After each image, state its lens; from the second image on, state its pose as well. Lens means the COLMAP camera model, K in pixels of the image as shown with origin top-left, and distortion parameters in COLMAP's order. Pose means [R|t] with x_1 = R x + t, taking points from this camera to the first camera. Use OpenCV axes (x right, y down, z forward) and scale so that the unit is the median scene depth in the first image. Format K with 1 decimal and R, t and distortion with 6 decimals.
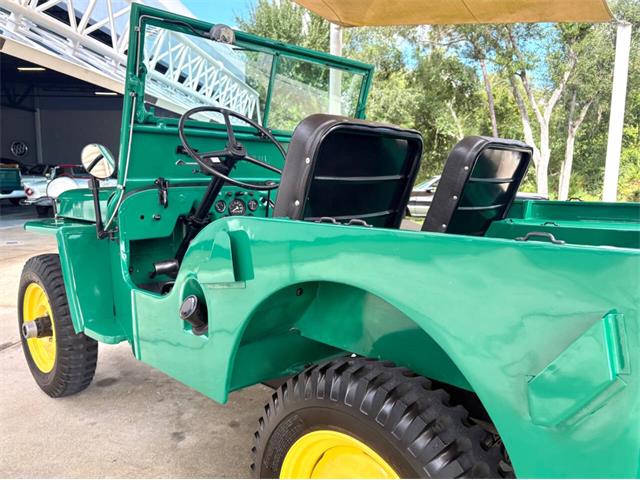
lens RADIAL K [[500.5, 0, 324.8], [0, 500.5, 232.8], [0, 0, 1]] dist [0.013396, 0.000421]
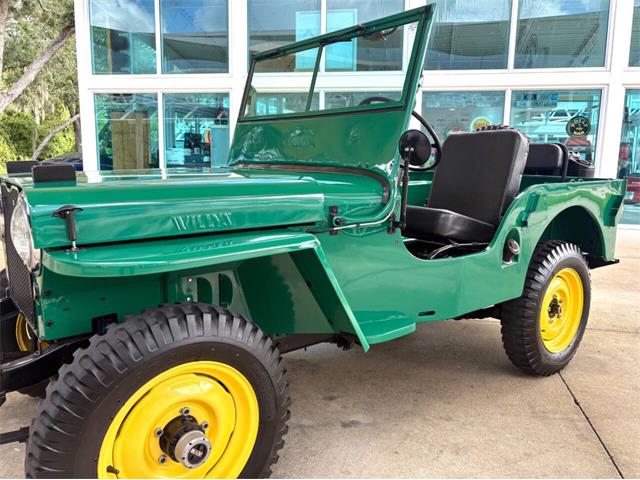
lens RADIAL K [[500.5, 0, 324.8], [0, 500.5, 232.8], [0, 0, 1]] dist [0.013396, 0.000421]
pose [[0.132404, -0.160387, 0.978134, -1.223787], [0.098403, 0.984074, 0.148041, -0.119504], [-0.986299, 0.076650, 0.146078, 0.885187]]
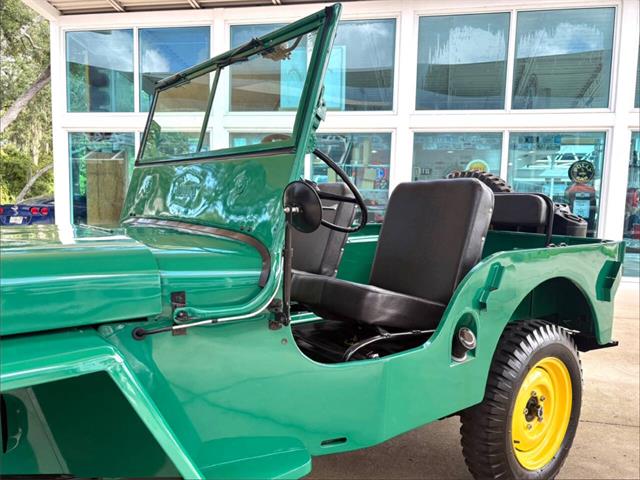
lens RADIAL K [[509.9, 0, 328.0], [0, 509.9, 250.2], [0, 0, 1]] dist [0.014691, -0.001556]
pose [[0.138949, -0.110998, 0.984059, -0.940937], [0.089995, 0.991002, 0.099074, -0.126510], [-0.986202, 0.074794, 0.147688, 0.738792]]
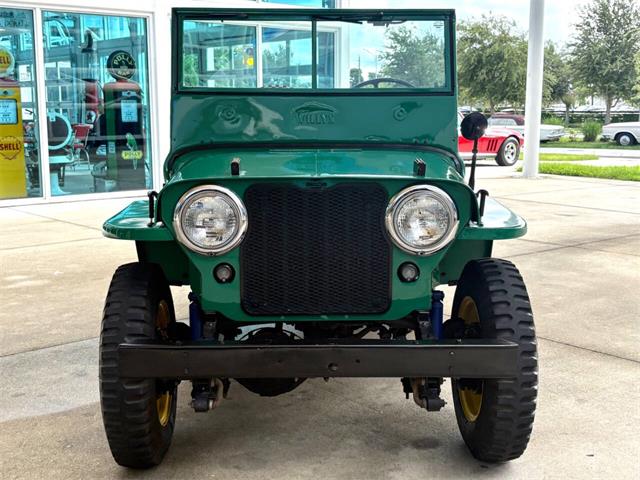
lens RADIAL K [[835.7, 0, 315.3], [0, 835.7, 242.1], [0, 0, 1]] dist [0.167390, -0.555727]
pose [[-0.707065, -0.133634, 0.694407, -1.400177], [0.067847, 0.964632, 0.254721, -0.359797], [-0.703886, 0.227218, -0.672990, 2.329943]]
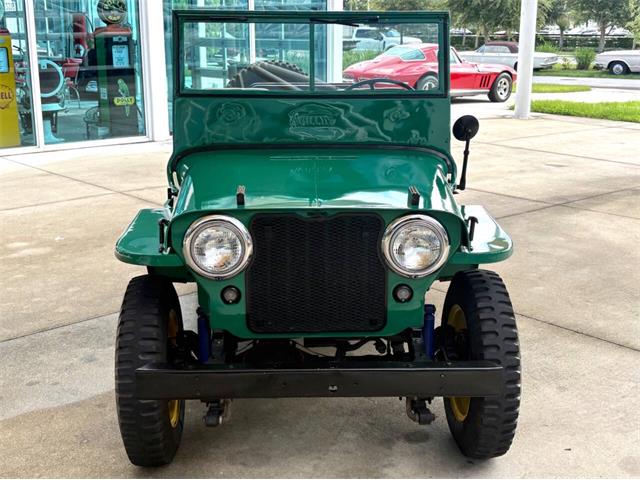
lens RADIAL K [[835.5, 0, 320.0], [0, 835.5, 240.0], [0, 0, 1]] dist [0.218153, -0.797414]
pose [[-0.718433, -0.194771, 0.667771, -1.422389], [0.064646, 0.937148, 0.342891, -0.542352], [-0.692586, 0.289513, -0.660687, 2.356586]]
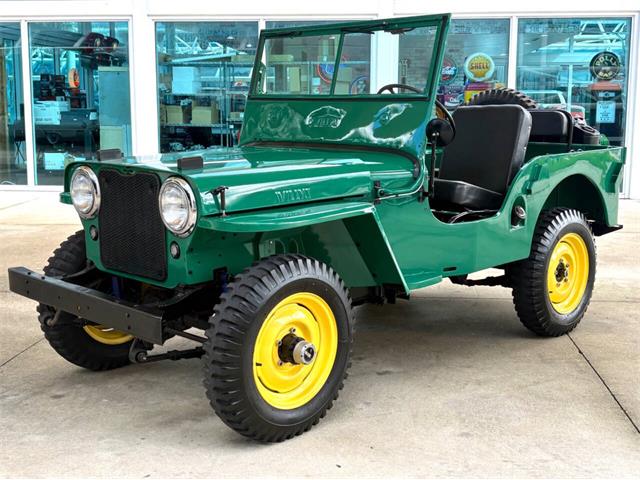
lens RADIAL K [[820.4, 0, 310.2], [0, 820.4, 218.2], [0, 0, 1]] dist [0.201337, -0.665857]
pose [[0.027822, -0.158299, 0.986999, -2.089531], [0.113417, 0.981505, 0.154221, -0.239891], [-0.993158, 0.107652, 0.045261, 1.054948]]
